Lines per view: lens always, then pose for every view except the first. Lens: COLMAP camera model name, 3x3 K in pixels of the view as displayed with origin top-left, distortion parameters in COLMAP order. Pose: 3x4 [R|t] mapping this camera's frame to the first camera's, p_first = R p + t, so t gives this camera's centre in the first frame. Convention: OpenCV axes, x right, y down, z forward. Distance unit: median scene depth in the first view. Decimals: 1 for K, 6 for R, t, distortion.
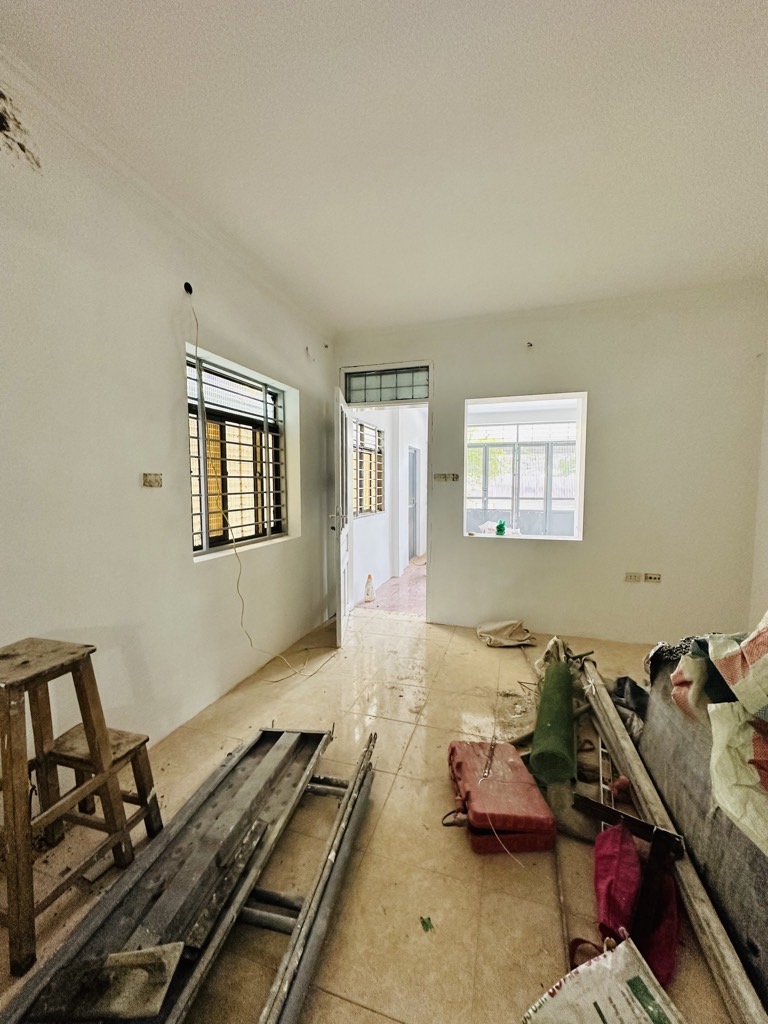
lens RADIAL K [[409.3, 0, 382.2], [0, 409.3, 514.1], [0, 0, 1]] dist [0.000271, 0.000441]
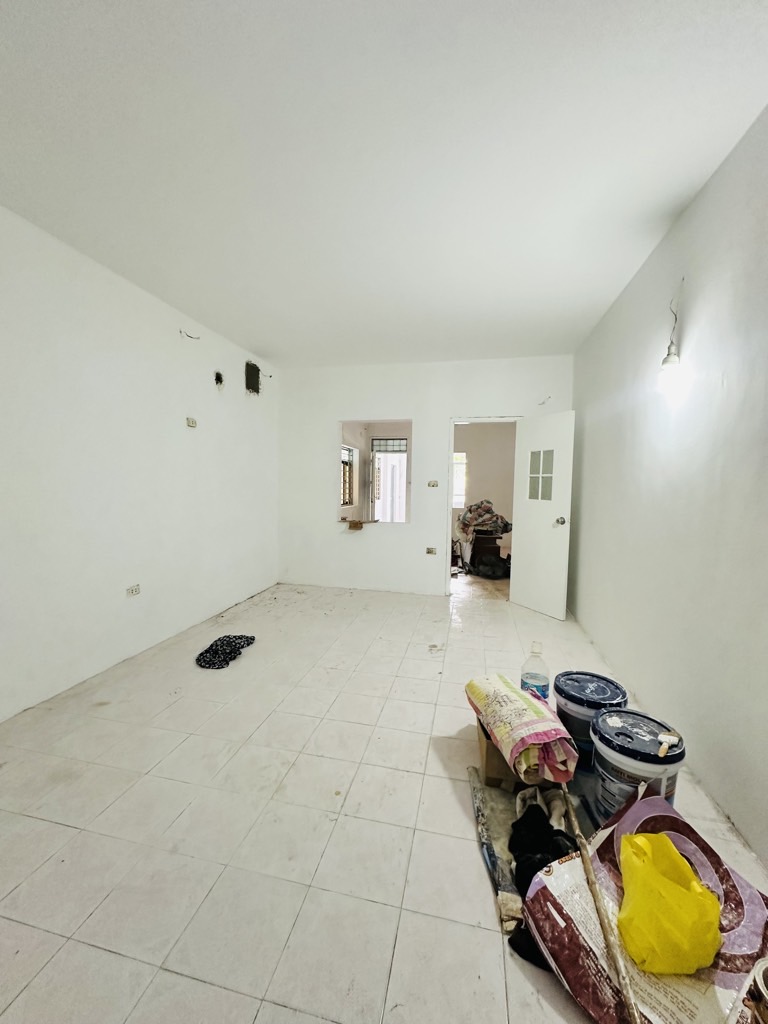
lens RADIAL K [[409.3, 0, 383.0], [0, 409.3, 512.2], [0, 0, 1]] dist [0.000271, 0.000441]
pose [[0.994393, 0.003995, 0.105677, -0.278057], [-0.002583, 0.999906, -0.013493, 0.116307], [-0.105721, 0.013144, 0.994309, -1.391971]]
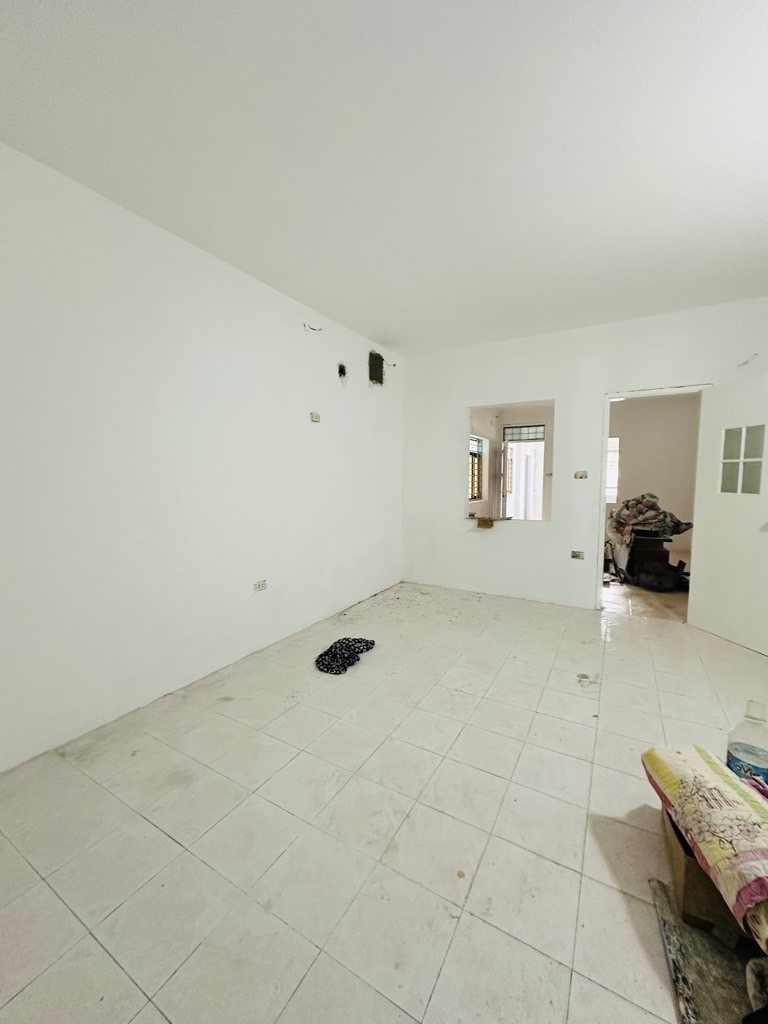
lens RADIAL K [[409.3, 0, 384.9], [0, 409.3, 513.2], [0, 0, 1]] dist [0.000271, 0.000441]
pose [[0.980131, 0.010744, -0.198060, -0.276548], [-0.009704, 0.999934, 0.006219, 0.108617], [0.198114, -0.004173, 0.980170, -1.289423]]
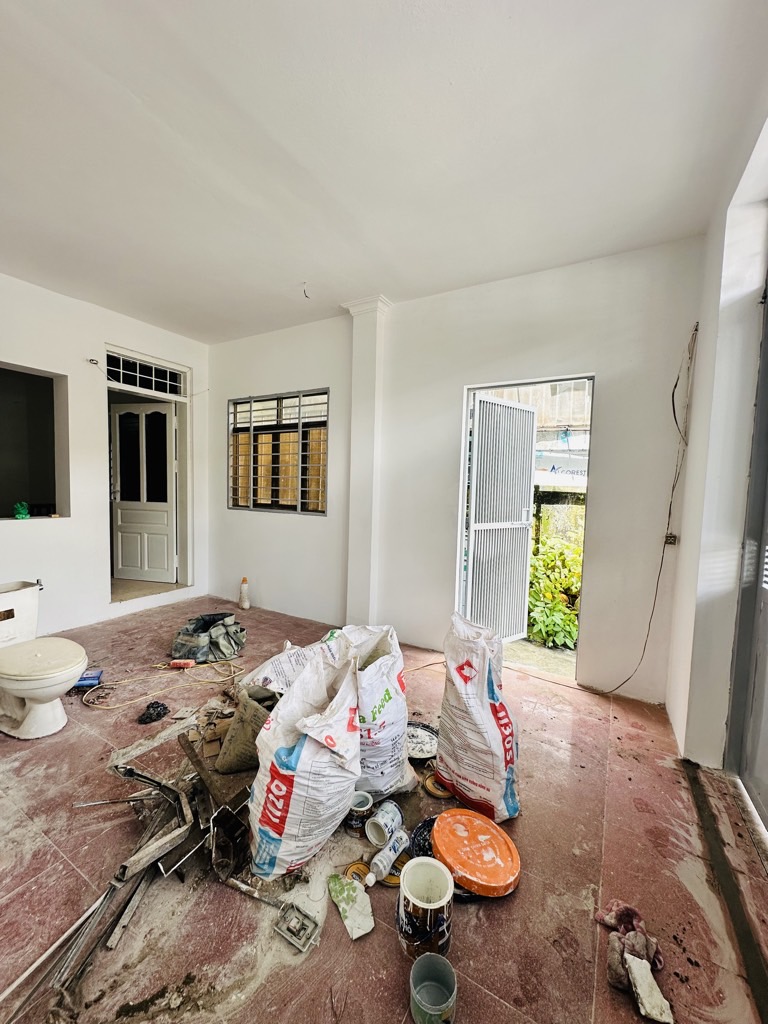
lens RADIAL K [[409.3, 0, 378.1], [0, 409.3, 513.1], [0, 0, 1]] dist [0.000271, 0.000441]
pose [[0.210389, -0.053359, 0.976161, -0.273992], [0.050501, 0.997769, 0.043656, 0.074507], [-0.976313, 0.040113, 0.212614, -0.821046]]
